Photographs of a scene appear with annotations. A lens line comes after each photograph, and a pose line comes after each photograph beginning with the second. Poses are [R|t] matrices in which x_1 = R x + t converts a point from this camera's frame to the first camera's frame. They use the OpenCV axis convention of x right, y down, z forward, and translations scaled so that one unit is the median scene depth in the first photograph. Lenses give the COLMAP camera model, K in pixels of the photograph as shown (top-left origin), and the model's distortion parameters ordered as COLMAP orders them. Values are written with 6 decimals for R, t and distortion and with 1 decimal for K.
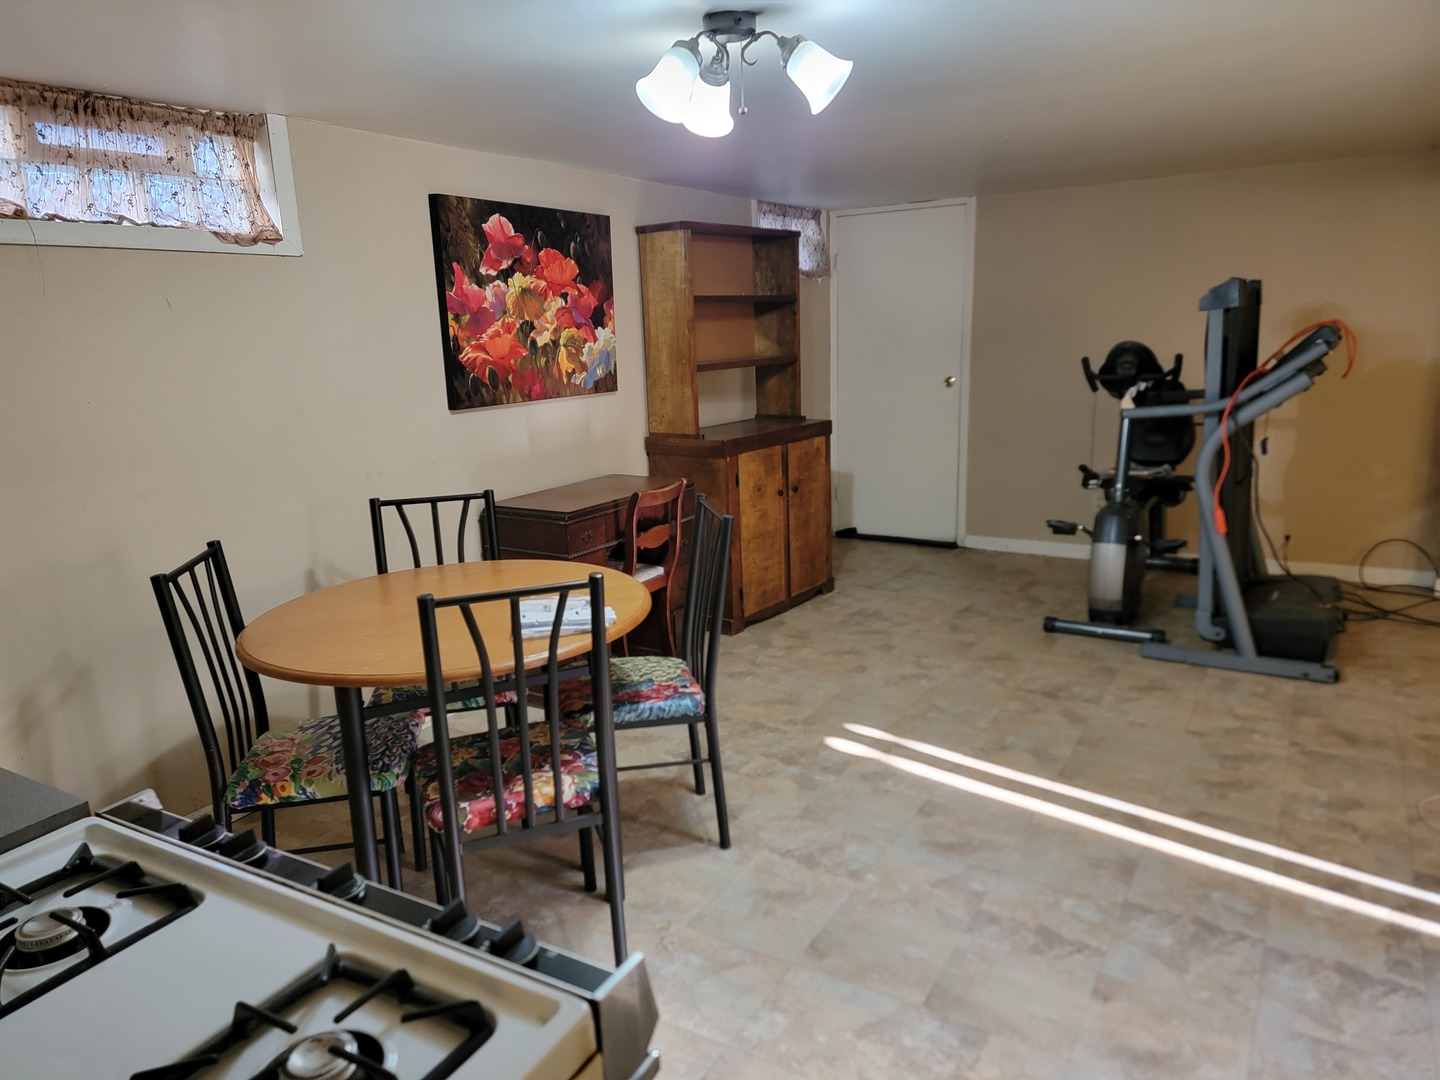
lens RADIAL K [[990.9, 0, 708.6], [0, 990.9, 559.8], [0, 0, 1]] dist [0.096447, -0.080100]
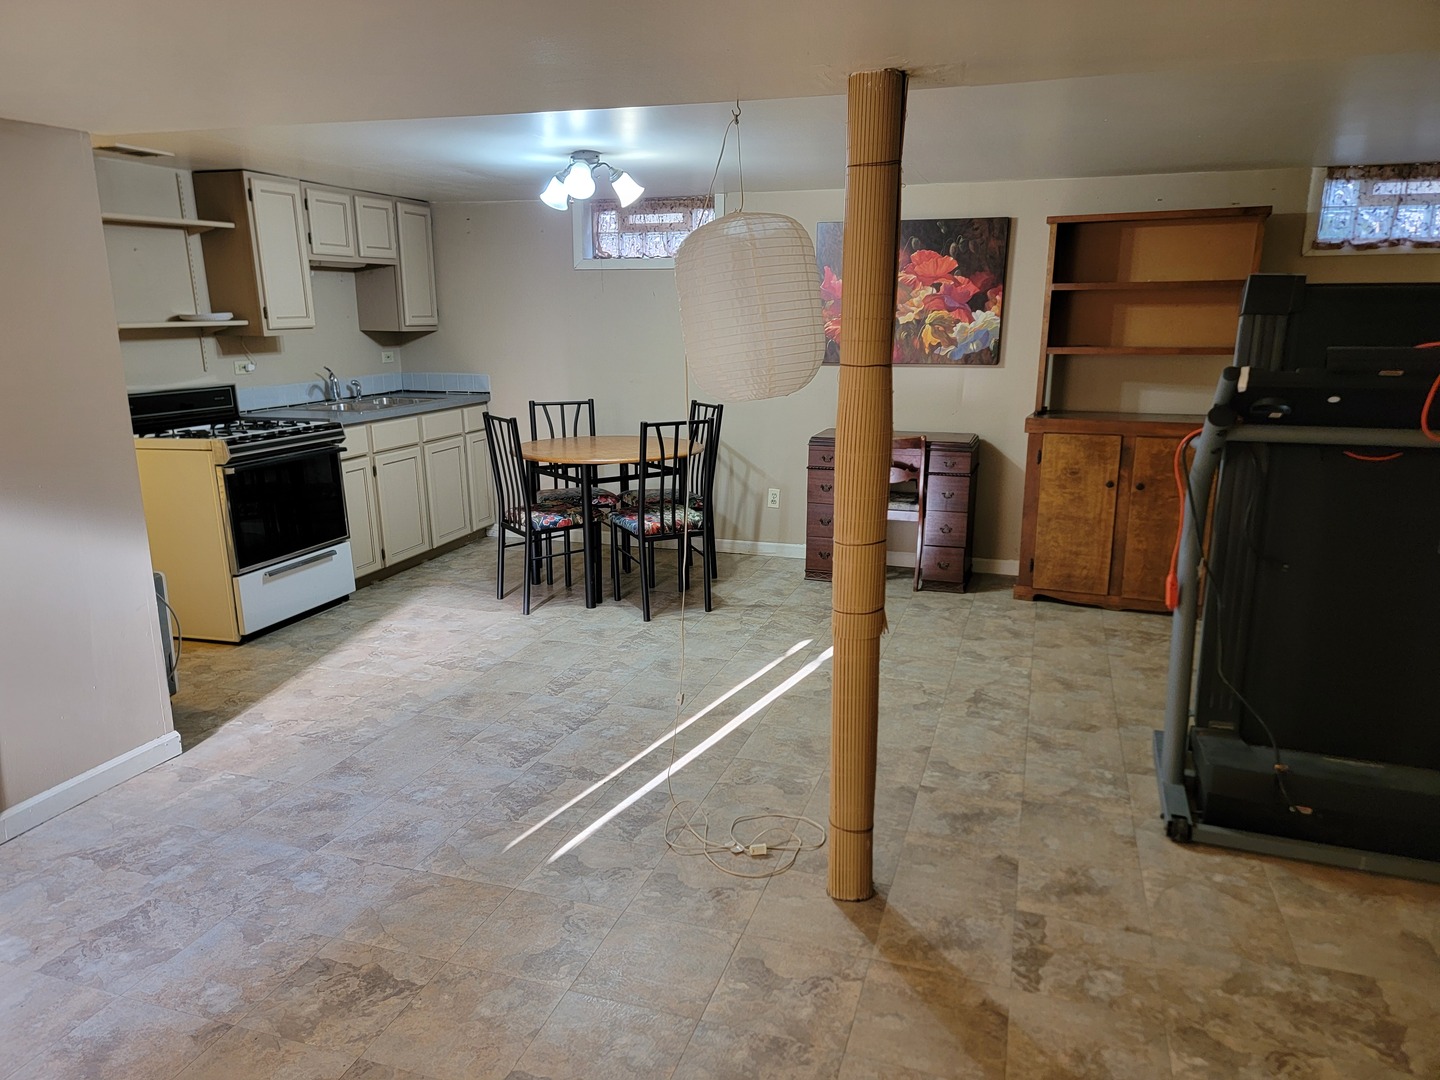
lens RADIAL K [[990.9, 0, 710.2], [0, 990.9, 551.4], [0, 0, 1]] dist [0.096447, -0.080100]
pose [[0.225646, 0.262619, -0.938145, 1.175059], [-0.236780, 0.948889, 0.208675, -0.148725], [0.944997, 0.175047, 0.276296, 0.455063]]
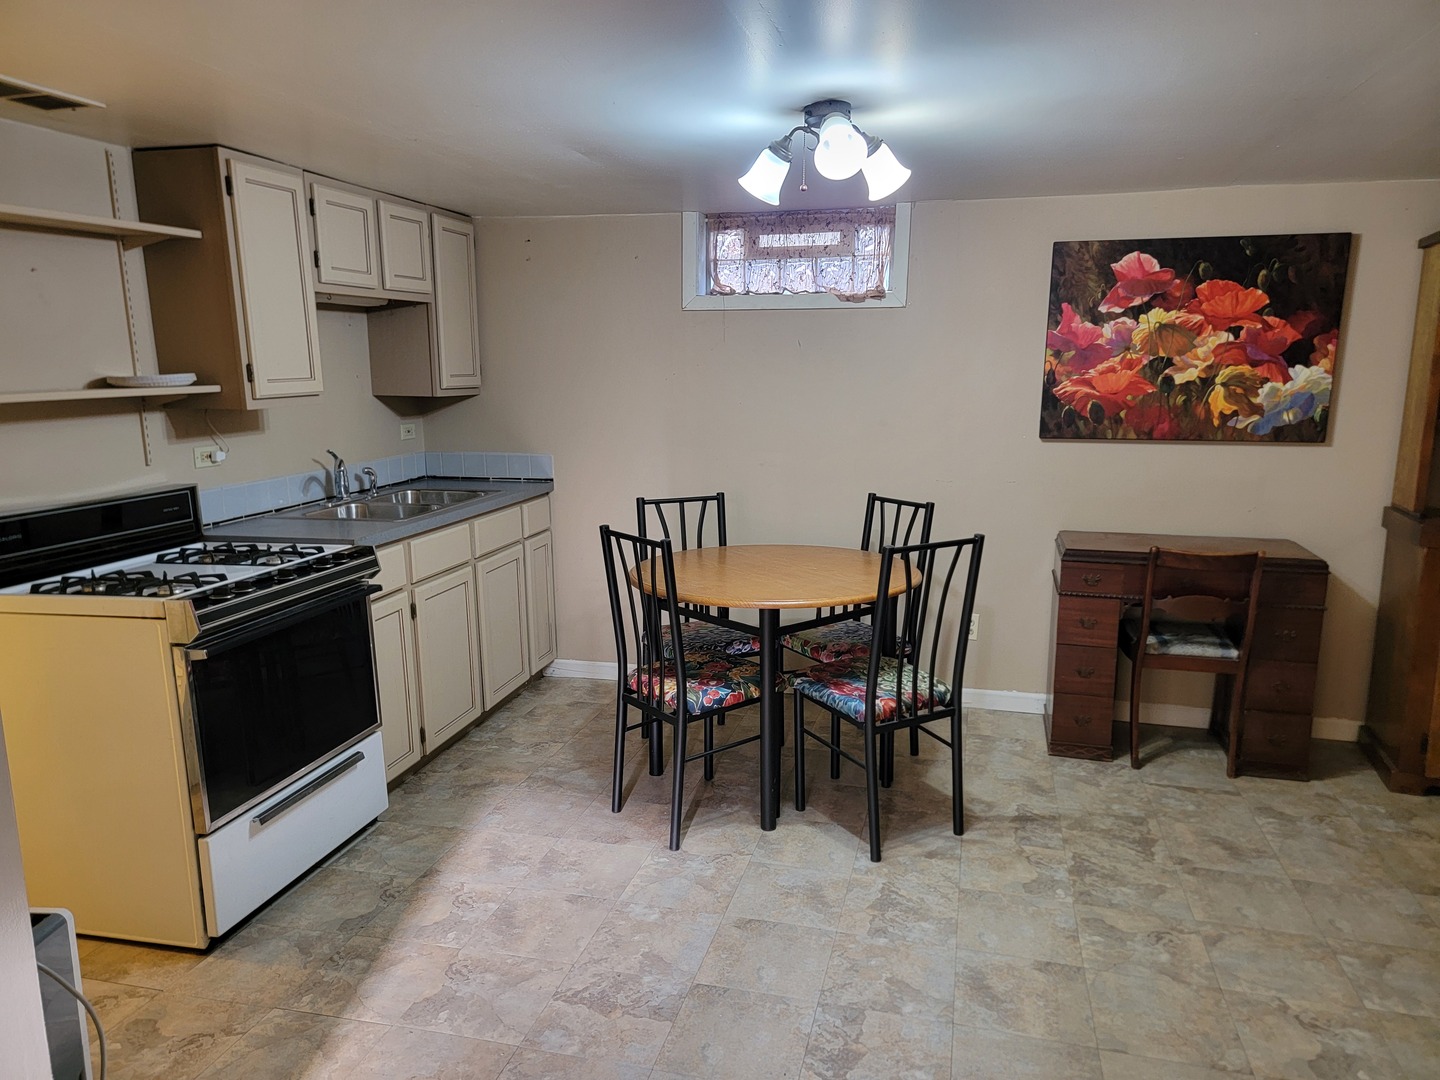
lens RADIAL K [[990.9, 0, 723.8], [0, 990.9, 552.1], [0, 0, 1]] dist [0.096447, -0.080100]
pose [[0.298806, 0.213366, -0.930156, 0.651406], [-0.235267, 0.961072, 0.144880, -0.103037], [0.924859, 0.175544, 0.337372, 0.324347]]
